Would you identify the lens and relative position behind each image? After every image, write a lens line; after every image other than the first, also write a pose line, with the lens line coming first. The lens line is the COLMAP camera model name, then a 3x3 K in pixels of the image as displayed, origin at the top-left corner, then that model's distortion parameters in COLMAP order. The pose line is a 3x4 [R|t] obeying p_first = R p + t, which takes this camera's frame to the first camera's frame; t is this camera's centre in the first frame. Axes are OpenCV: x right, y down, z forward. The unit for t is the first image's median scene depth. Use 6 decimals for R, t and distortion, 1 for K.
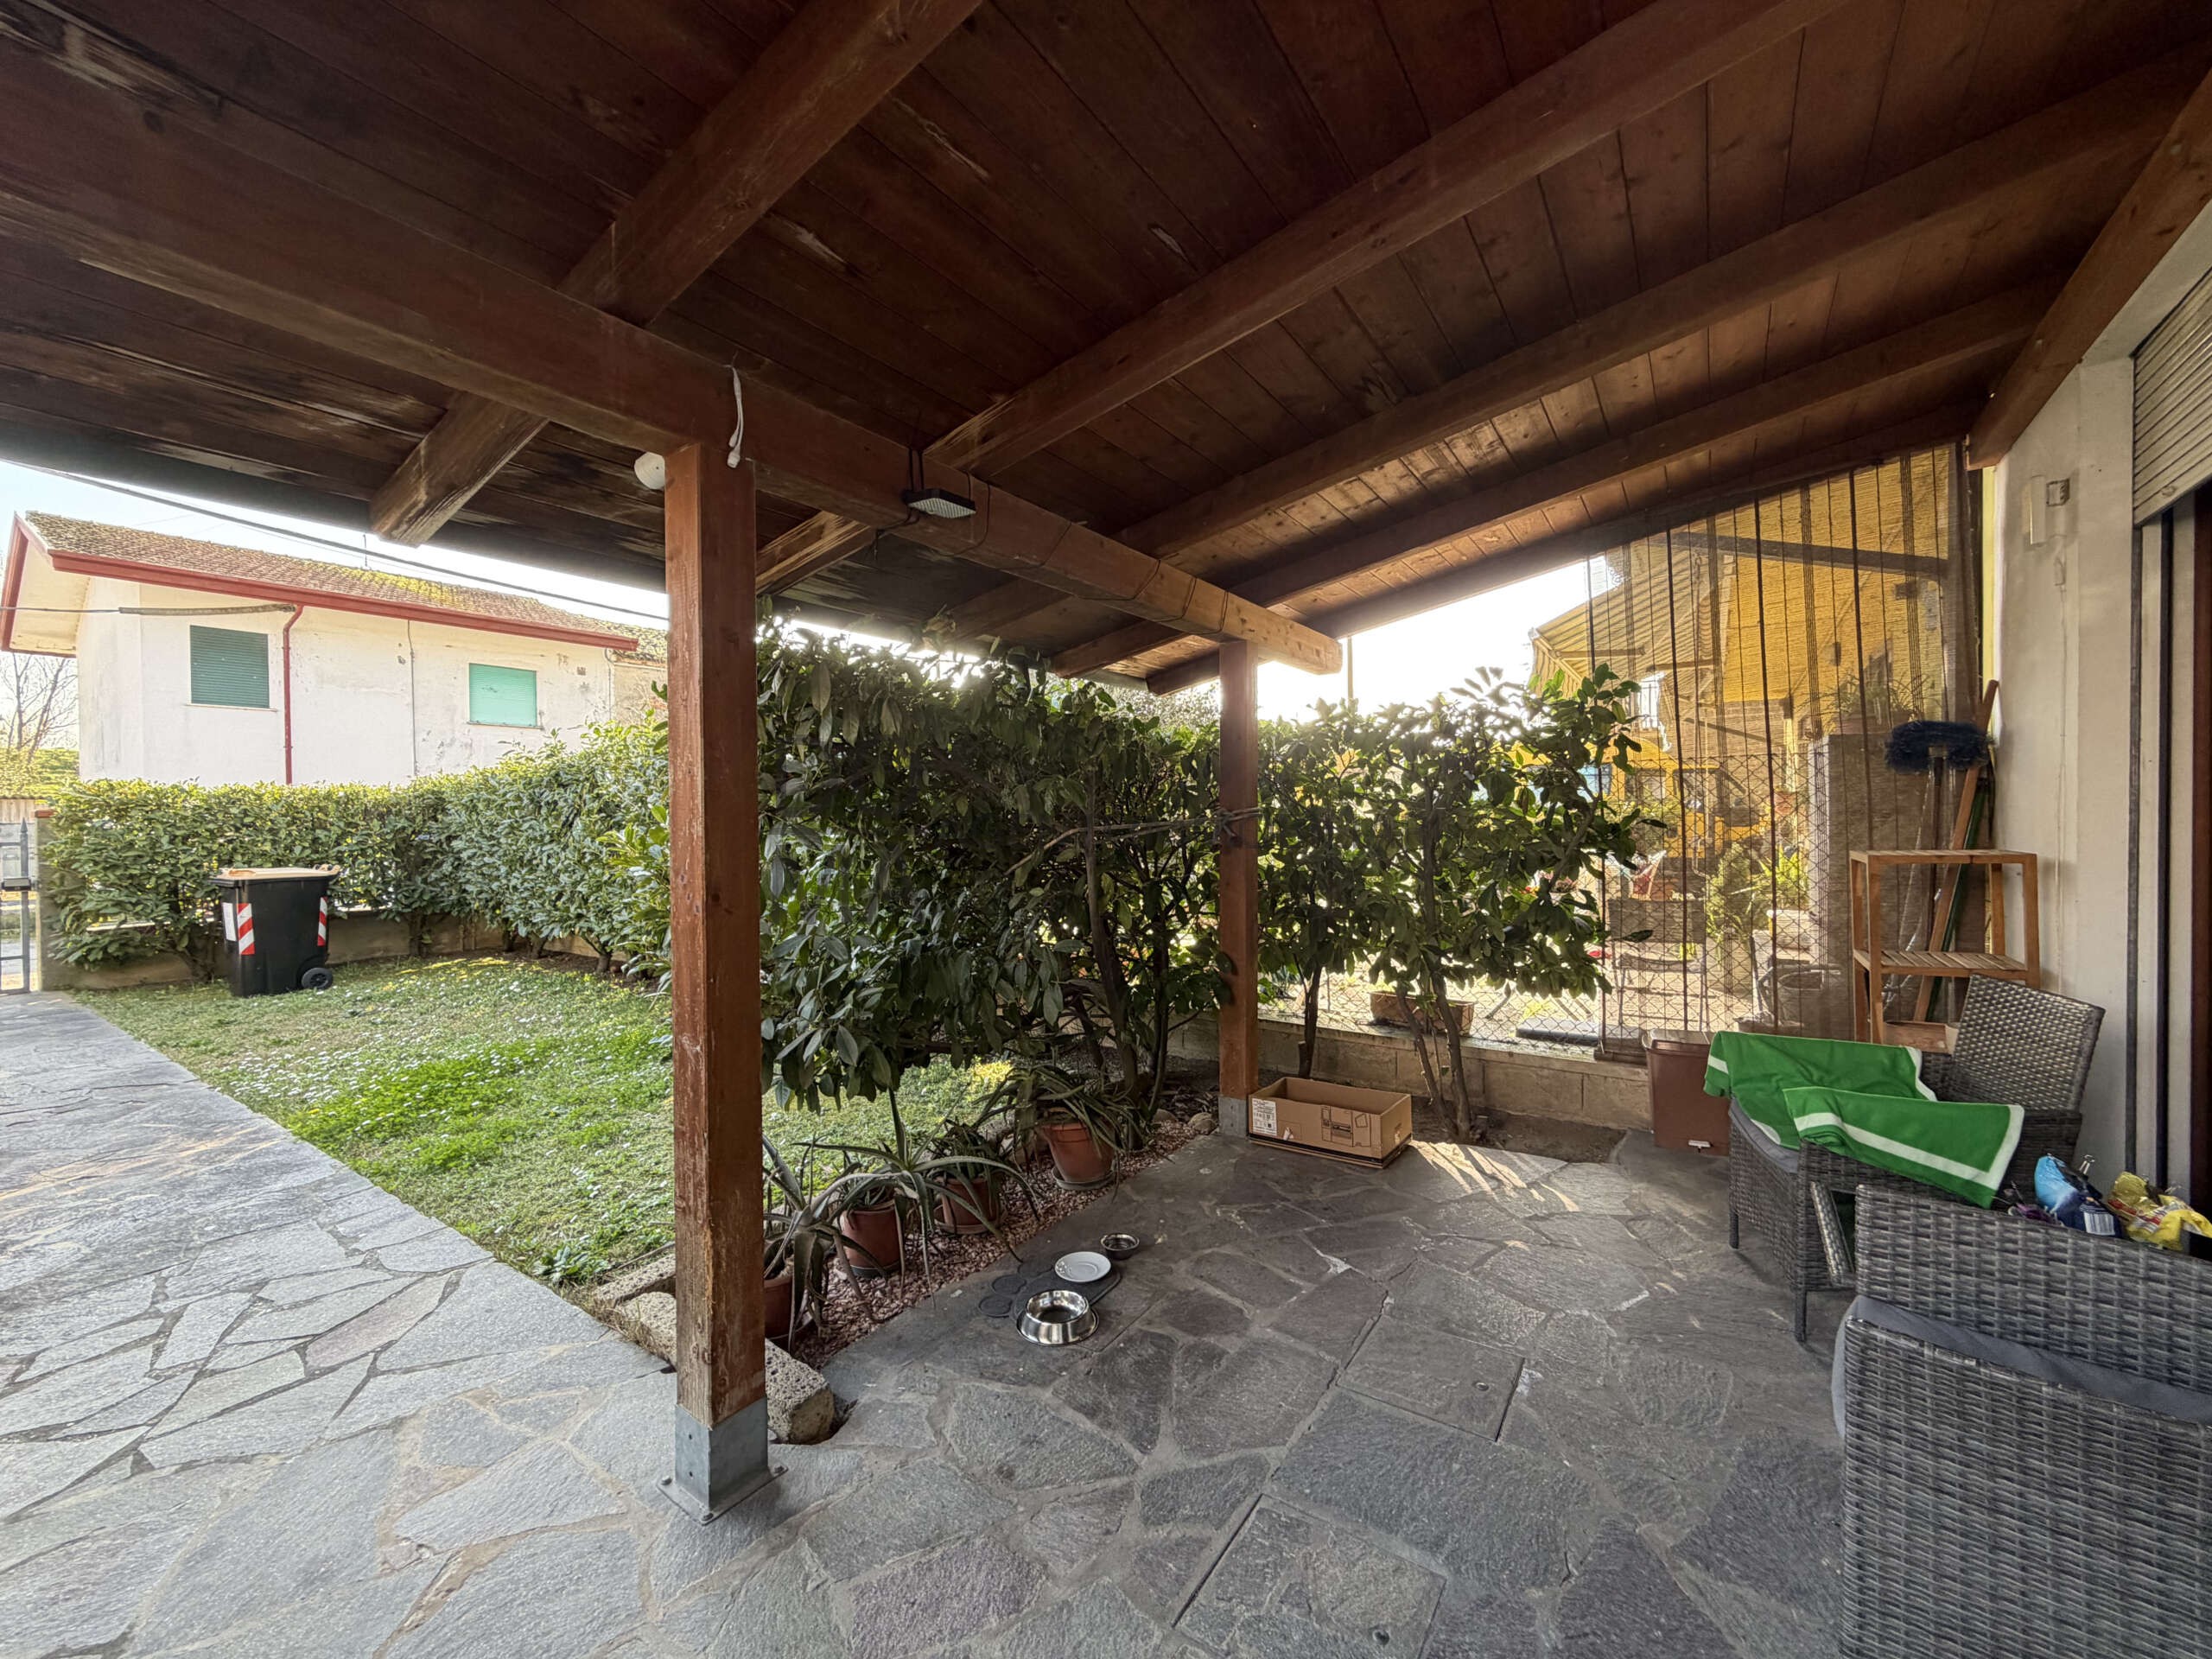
lens RADIAL K [[888.6, 0, 1111.9], [0, 888.6, 828.4], [0, 0, 1]] dist [-0.000098, 0.000714]
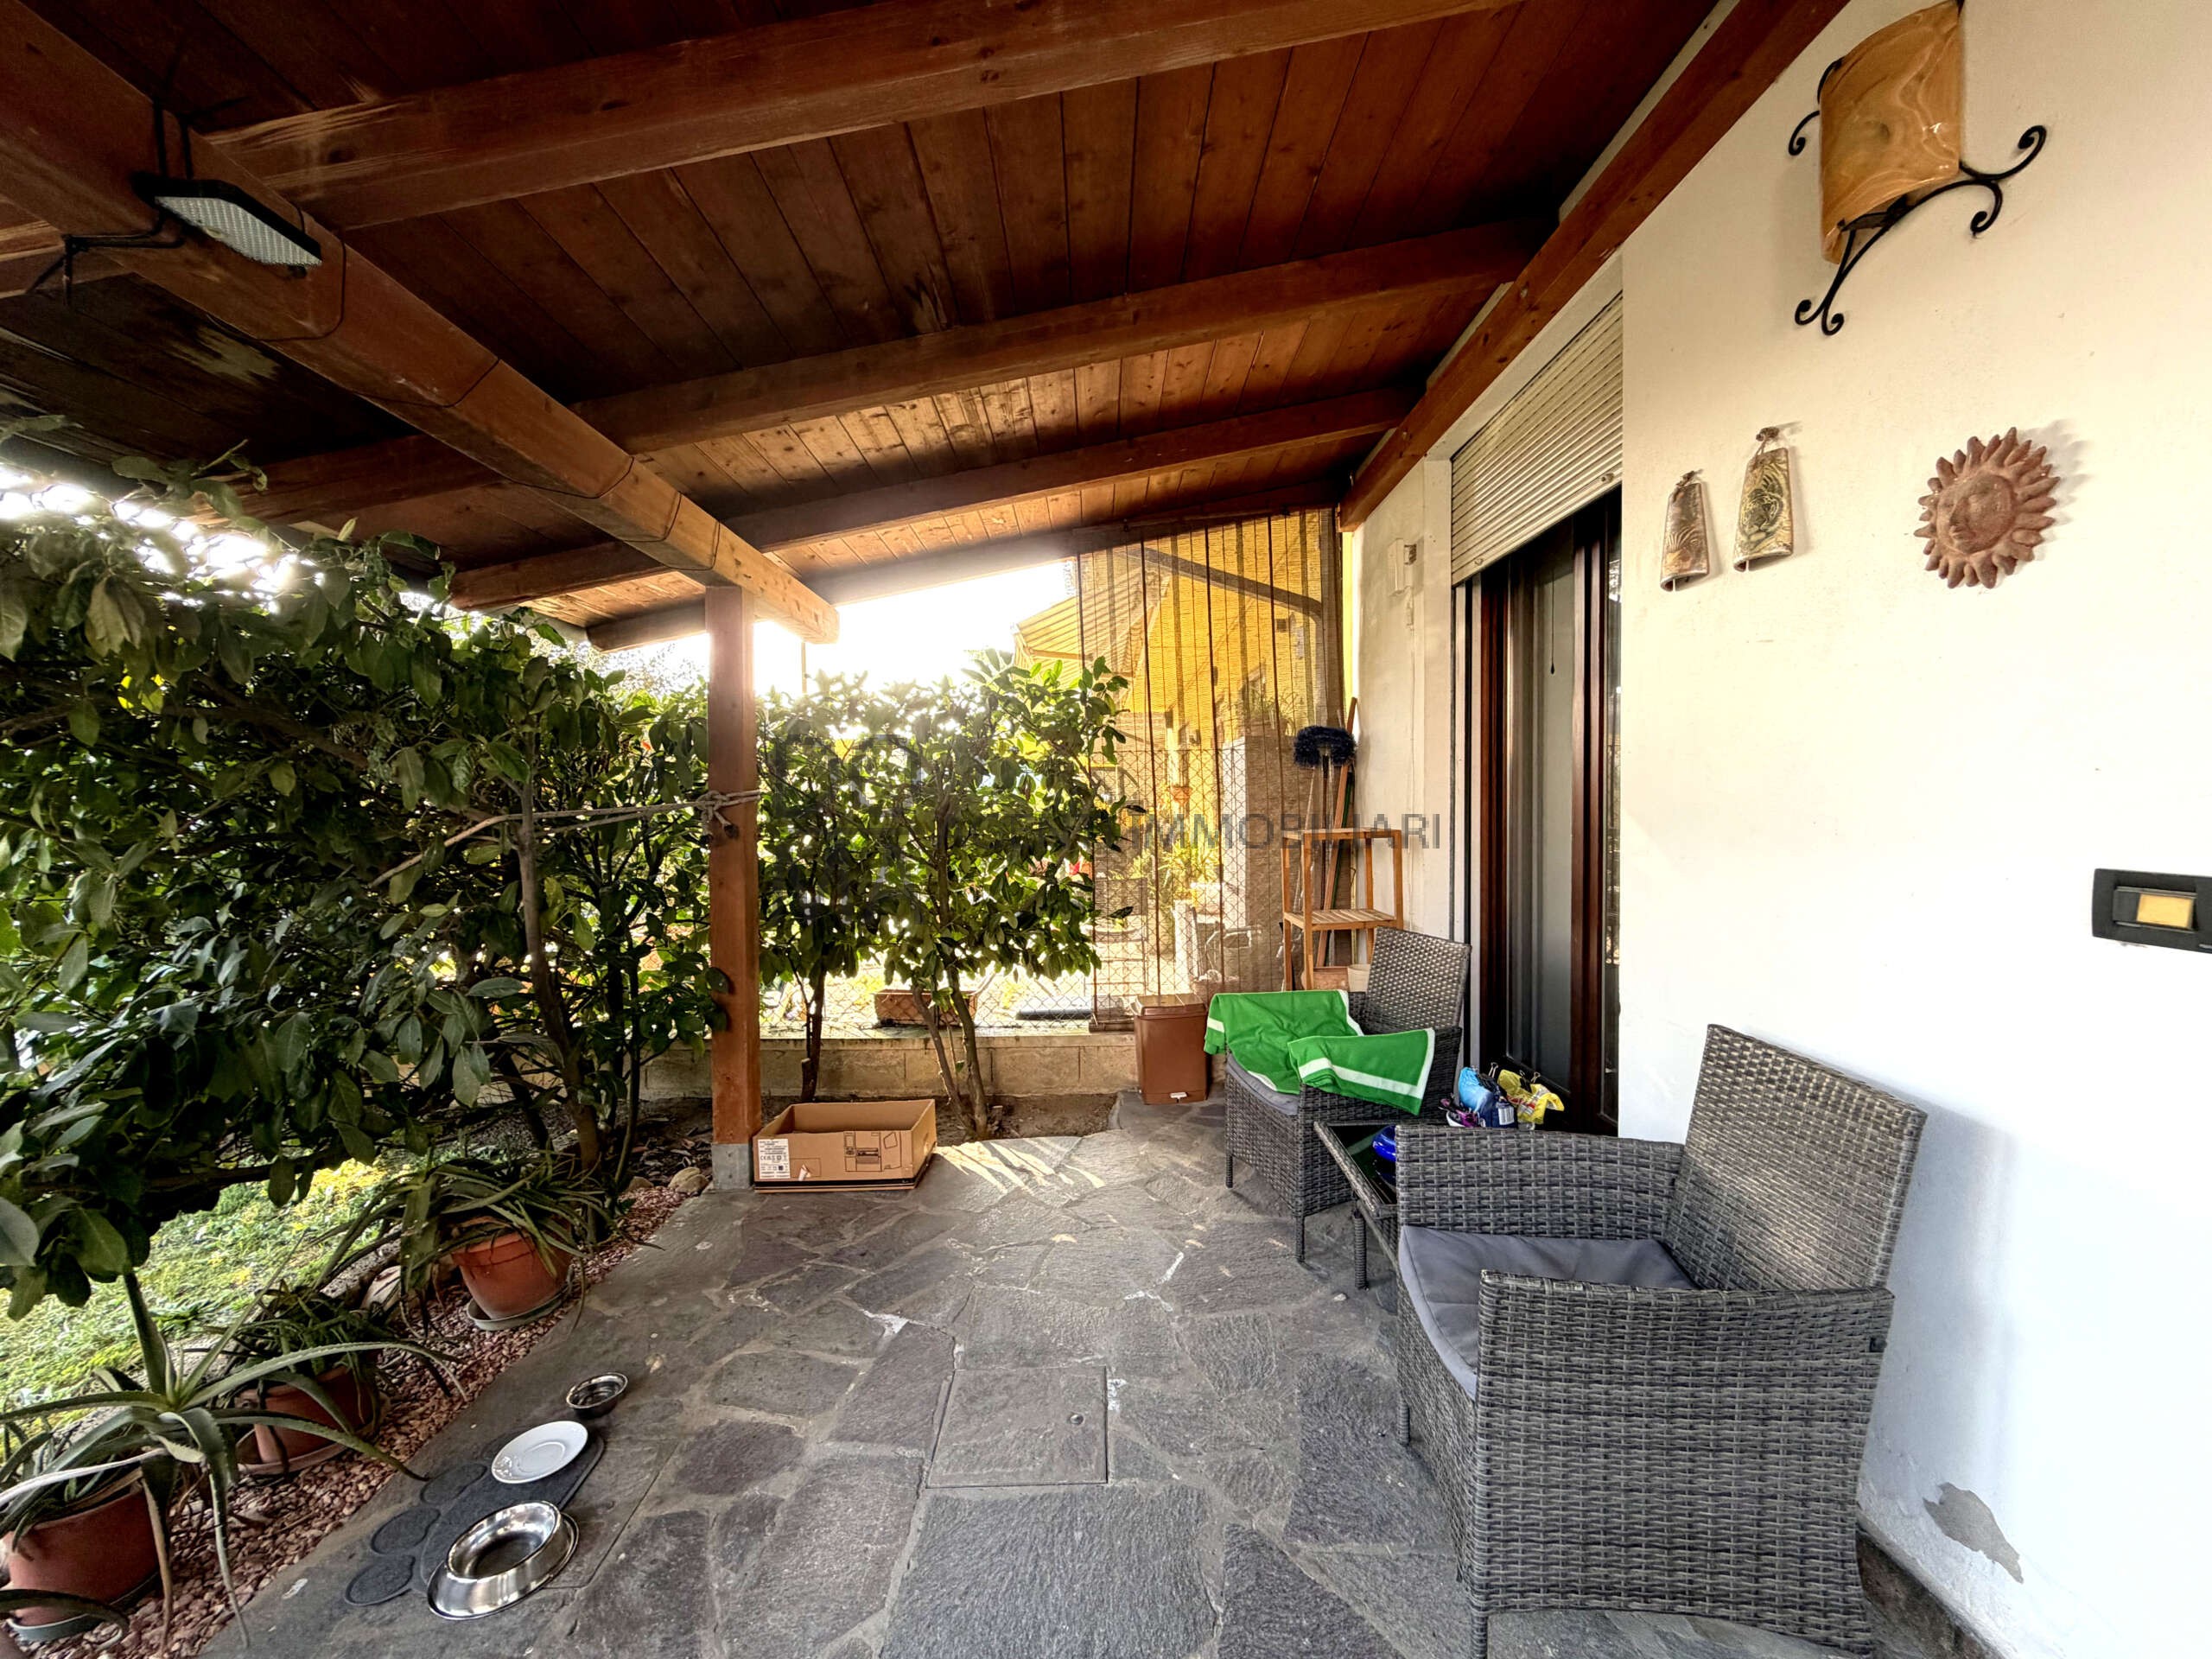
lens RADIAL K [[888.6, 0, 1111.9], [0, 888.6, 828.4], [0, 0, 1]] dist [-0.000098, 0.000714]
pose [[0.825387, -0.014216, 0.564388, -0.036365], [0.009310, 0.999890, 0.011570, 0.006340], [-0.564490, -0.004295, 0.825429, 0.137850]]
